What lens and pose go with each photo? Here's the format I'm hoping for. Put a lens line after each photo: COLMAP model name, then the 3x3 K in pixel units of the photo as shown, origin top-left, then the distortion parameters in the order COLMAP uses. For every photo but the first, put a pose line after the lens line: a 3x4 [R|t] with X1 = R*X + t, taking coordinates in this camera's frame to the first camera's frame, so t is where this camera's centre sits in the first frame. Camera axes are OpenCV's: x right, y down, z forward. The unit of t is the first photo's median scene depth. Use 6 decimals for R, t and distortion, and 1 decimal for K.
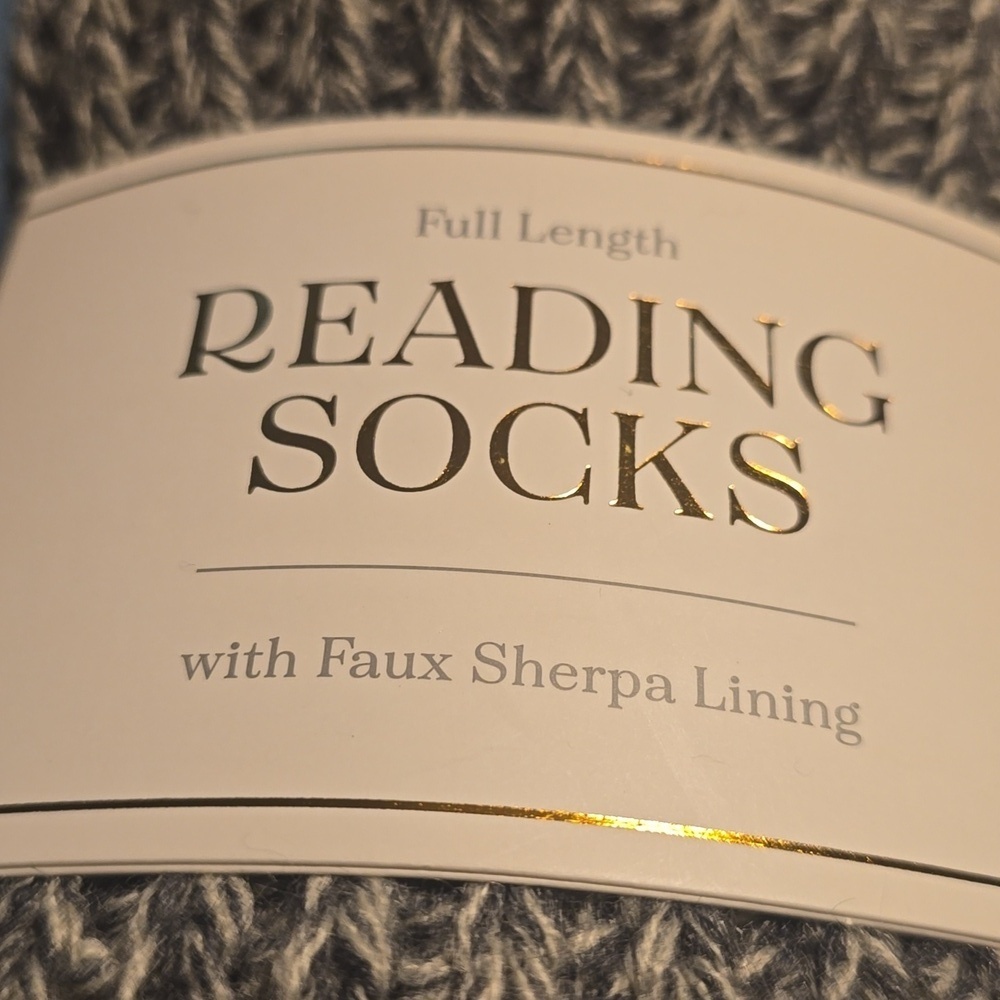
lens RADIAL K [[1618.4, 0, 500.0], [0, 1618.4, 500.0], [0, 0, 1]] dist [0.118049, -0.828458]
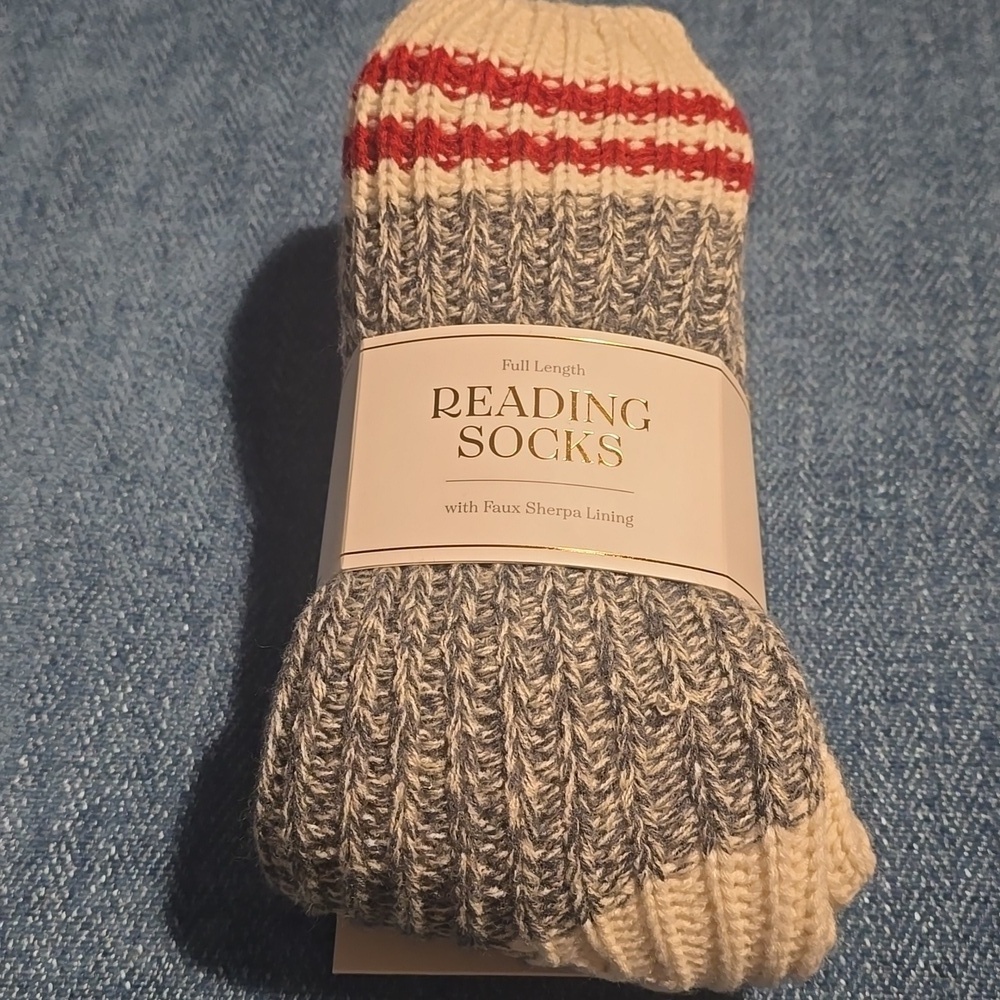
lens RADIAL K [[1618.4, 0, 500.0], [0, 1618.4, 500.0], [0, 0, 1]] dist [0.118049, -0.828458]
pose [[0.999713, -0.015845, 0.017987, -0.128861], [0.012741, 0.986849, 0.161144, -0.462550], [-0.020304, -0.160869, 0.986767, -2.378101]]
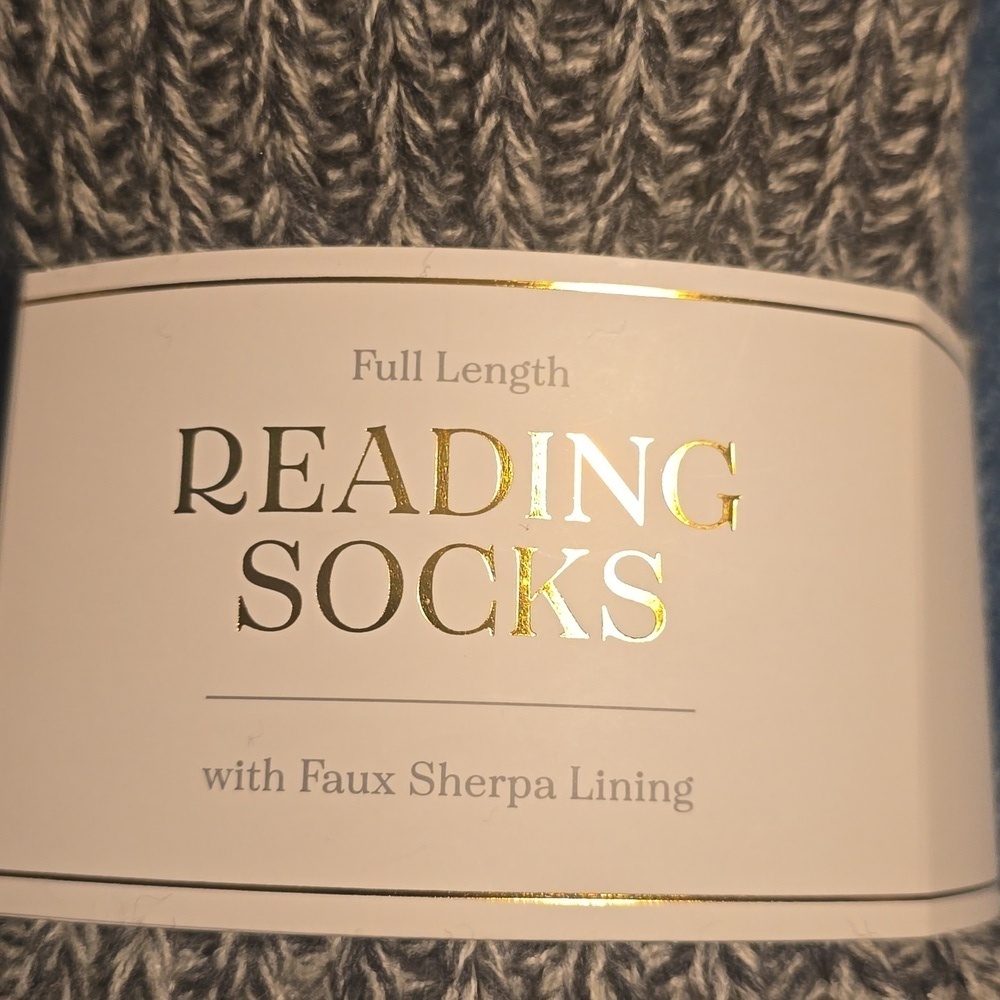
lens RADIAL K [[1618.4, 0, 500.0], [0, 1618.4, 500.0], [0, 0, 1]] dist [0.118049, -0.828458]
pose [[0.998527, -0.034593, -0.041801, 0.116252], [0.048626, 0.912332, 0.406554, -0.623386], [0.024072, -0.407988, 0.912670, -0.159796]]
